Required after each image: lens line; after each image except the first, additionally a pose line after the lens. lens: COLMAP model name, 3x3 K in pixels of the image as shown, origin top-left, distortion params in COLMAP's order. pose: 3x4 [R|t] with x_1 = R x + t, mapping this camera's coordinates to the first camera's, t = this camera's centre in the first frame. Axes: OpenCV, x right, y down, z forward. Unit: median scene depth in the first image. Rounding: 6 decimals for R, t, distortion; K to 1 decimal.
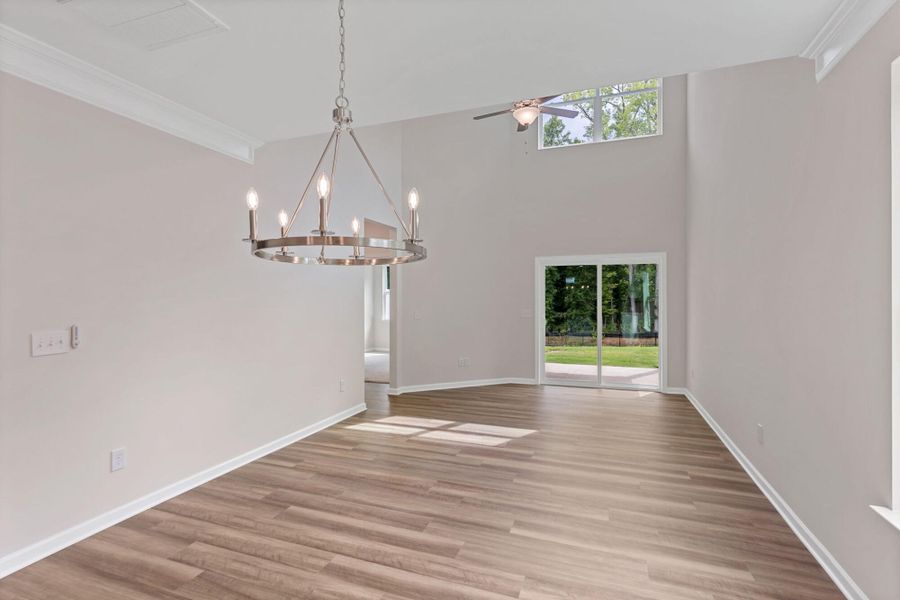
lens RADIAL K [[430.4, 0, 453.7], [0, 430.4, 299.1], [0, 0, 1]] dist [0.001387, -0.000069]
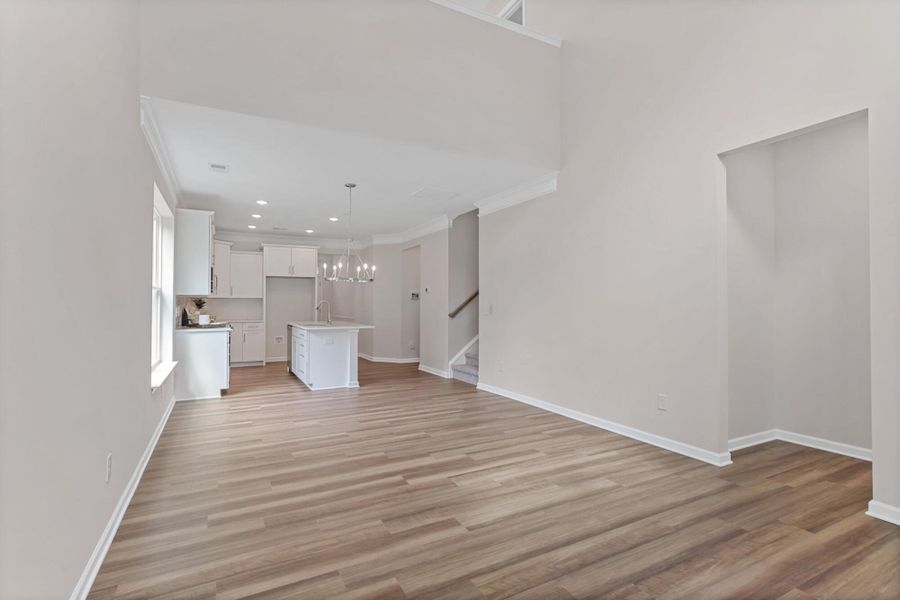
lens RADIAL K [[430.4, 0, 451.6], [0, 430.4, 299.6], [0, 0, 1]] dist [0.001387, -0.000069]
pose [[-0.662021, -0.005665, -0.749464, 0.773796], [0.001450, 0.999960, -0.008840, 0.035077], [0.749484, -0.006939, -0.661986, 1.693795]]
